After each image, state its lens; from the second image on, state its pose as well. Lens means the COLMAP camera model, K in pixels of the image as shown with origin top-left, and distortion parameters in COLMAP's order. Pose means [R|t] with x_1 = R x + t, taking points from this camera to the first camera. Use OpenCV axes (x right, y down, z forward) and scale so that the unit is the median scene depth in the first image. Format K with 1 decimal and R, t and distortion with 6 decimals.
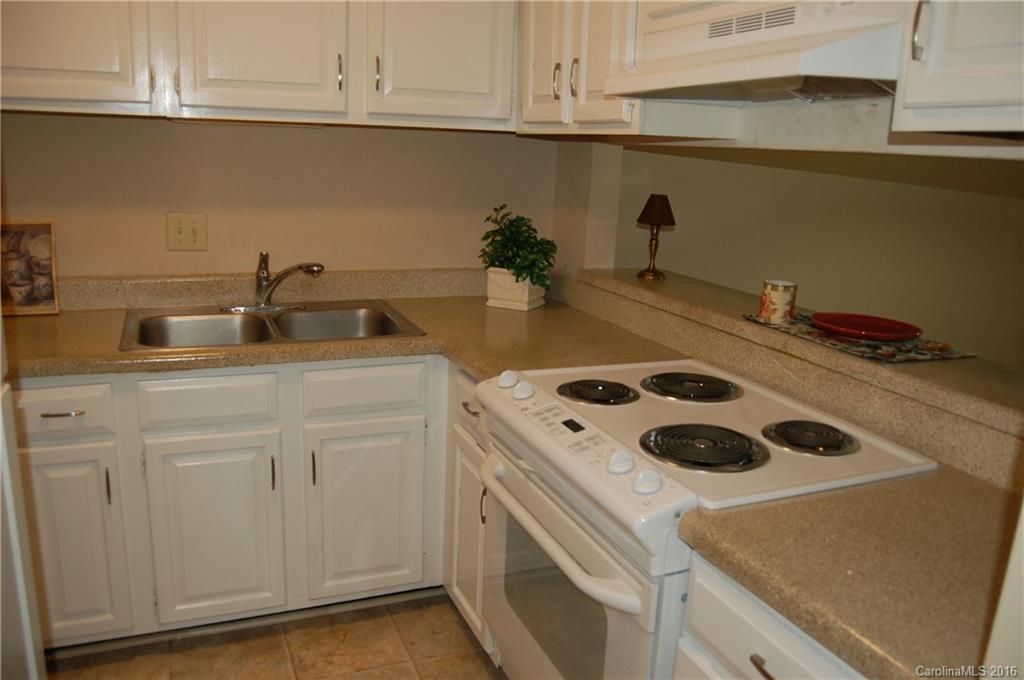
lens RADIAL K [[806.8, 0, 522.4], [0, 806.8, 337.6], [0, 0, 1]] dist [-0.094930, 0.035889]
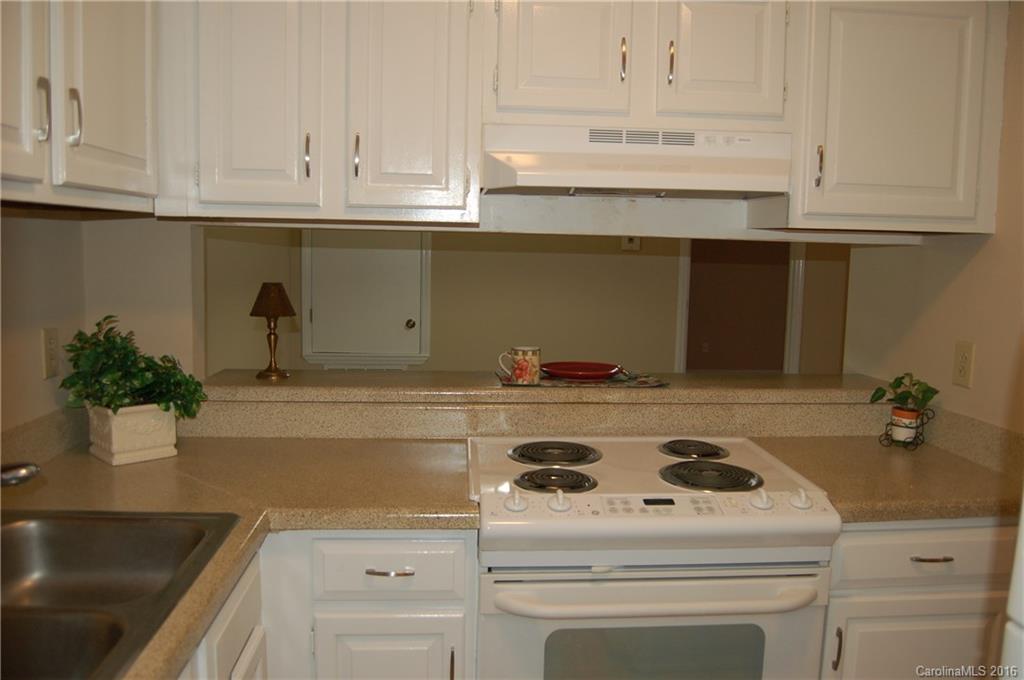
lens RADIAL K [[806.8, 0, 522.4], [0, 806.8, 337.6], [0, 0, 1]] dist [-0.094930, 0.035889]
pose [[0.312573, -0.144926, 0.938773, -0.767967], [0.205944, 0.975125, 0.081967, -0.181547], [-0.927300, 0.167714, 0.334644, 0.626647]]
